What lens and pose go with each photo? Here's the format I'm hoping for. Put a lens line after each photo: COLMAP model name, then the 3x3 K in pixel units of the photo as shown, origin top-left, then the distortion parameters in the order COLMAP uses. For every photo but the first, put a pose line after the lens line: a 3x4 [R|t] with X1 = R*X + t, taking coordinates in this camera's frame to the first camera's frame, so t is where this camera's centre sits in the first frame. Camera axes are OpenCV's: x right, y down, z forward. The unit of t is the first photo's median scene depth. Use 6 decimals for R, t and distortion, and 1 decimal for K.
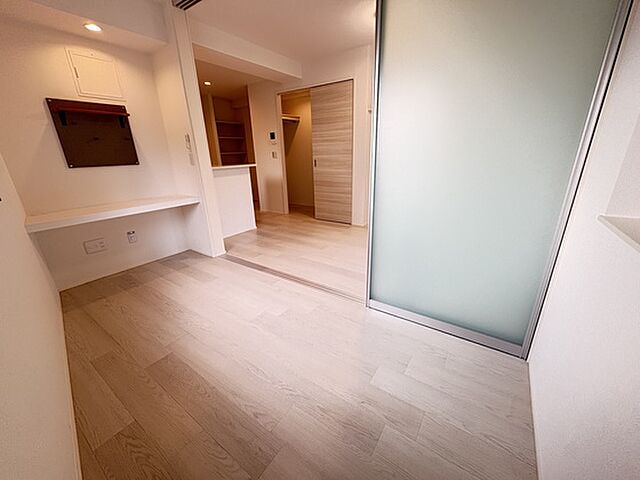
lens RADIAL K [[255.3, 0, 320.4], [0, 255.3, 240.4], [0, 0, 1]] dist [-0.000471, -0.000203]
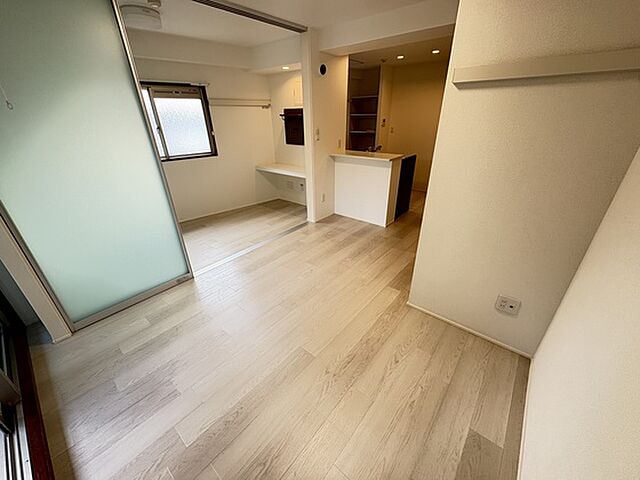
lens RADIAL K [[255.3, 0, 320.4], [0, 255.3, 239.0], [0, 0, 1]] dist [-0.000471, -0.000203]
pose [[-0.092215, 0.464639, -0.880686, 0.780965], [-0.309432, 0.827293, 0.468869, -0.484238], [0.946440, 0.315749, 0.067485, 0.951629]]
